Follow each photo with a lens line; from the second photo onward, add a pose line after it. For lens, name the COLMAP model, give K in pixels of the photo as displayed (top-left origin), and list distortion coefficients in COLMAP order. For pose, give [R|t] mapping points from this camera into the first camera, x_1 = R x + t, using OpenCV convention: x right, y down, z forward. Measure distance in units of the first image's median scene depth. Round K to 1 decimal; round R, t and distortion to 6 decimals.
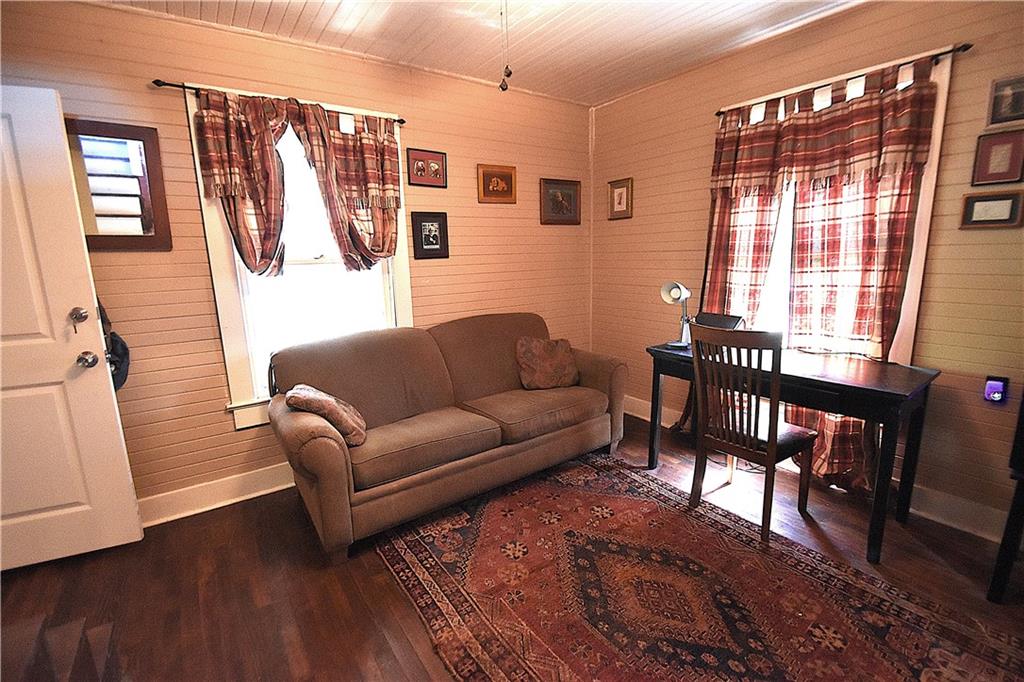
lens RADIAL K [[449.0, 0, 514.1], [0, 449.0, 343.2], [0, 0, 1]] dist [0.010332, -0.015350]
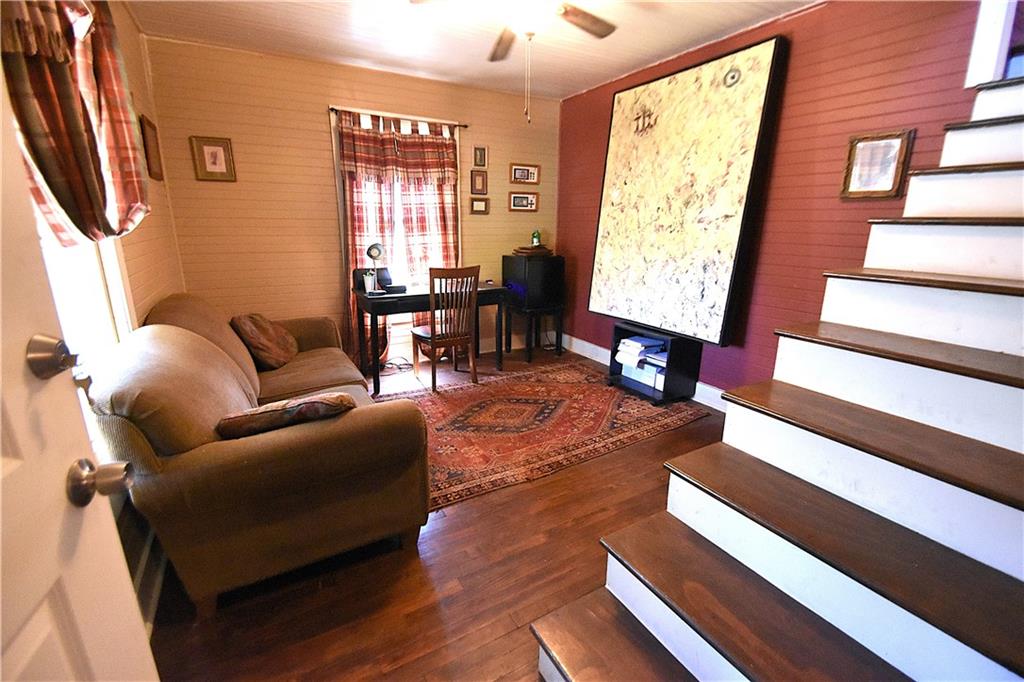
lens RADIAL K [[449.0, 0, 514.1], [0, 449.0, 343.2], [0, 0, 1]] dist [0.010332, -0.015350]
pose [[0.095541, -0.230198, 0.968443, -1.091177], [0.181452, 0.960620, 0.210437, -0.068807], [-0.978748, 0.155621, 0.133548, 0.548464]]
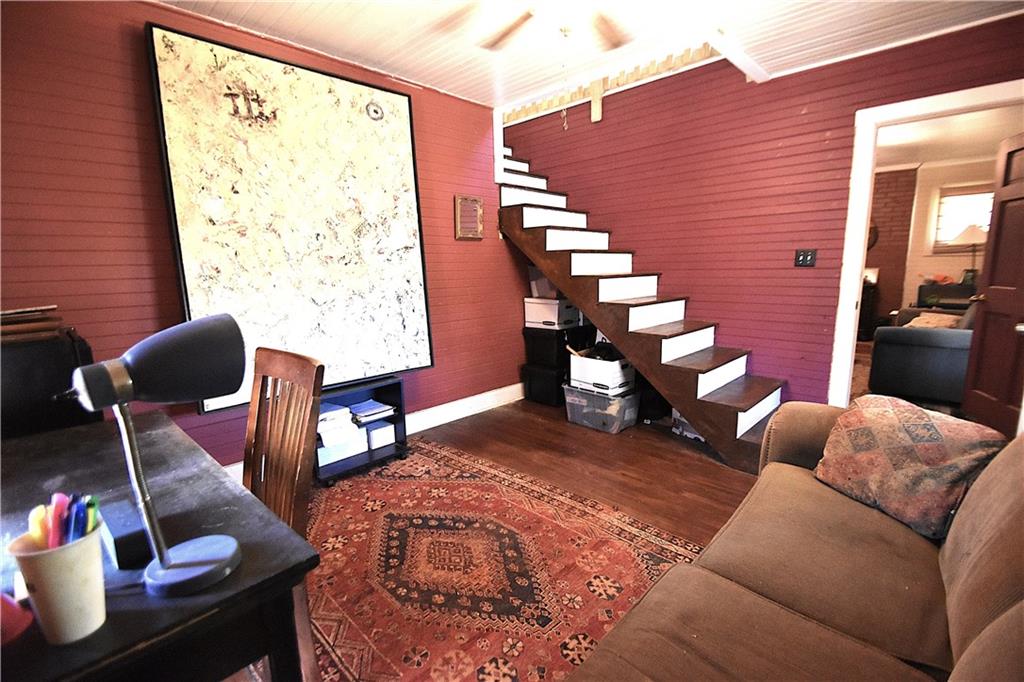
lens RADIAL K [[449.0, 0, 514.1], [0, 449.0, 343.2], [0, 0, 1]] dist [0.010332, -0.015350]
pose [[-0.982499, 0.073593, -0.171115, 0.258097], [0.007911, 0.934300, 0.356399, -0.249218], [0.186102, 0.348808, -0.918531, 1.479790]]
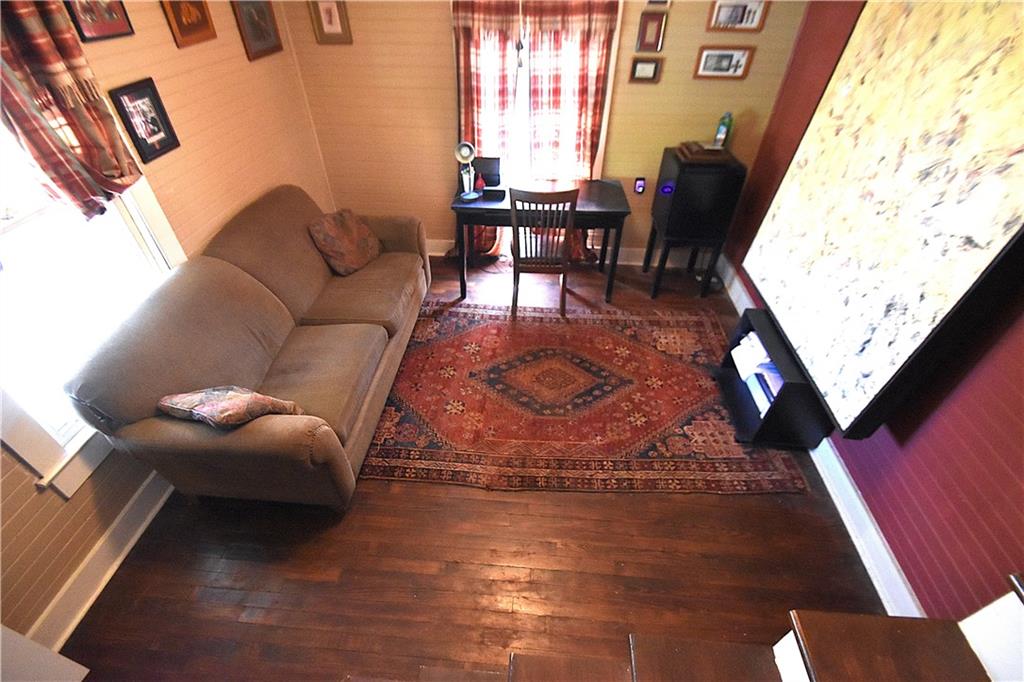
lens RADIAL K [[449.0, 0, 514.1], [0, 449.0, 343.2], [0, 0, 1]] dist [0.010332, -0.015350]
pose [[0.638717, -0.475080, 0.605260, -0.547335], [0.127601, 0.841130, 0.525564, -0.330498], [-0.758787, -0.258455, 0.597865, 0.134956]]
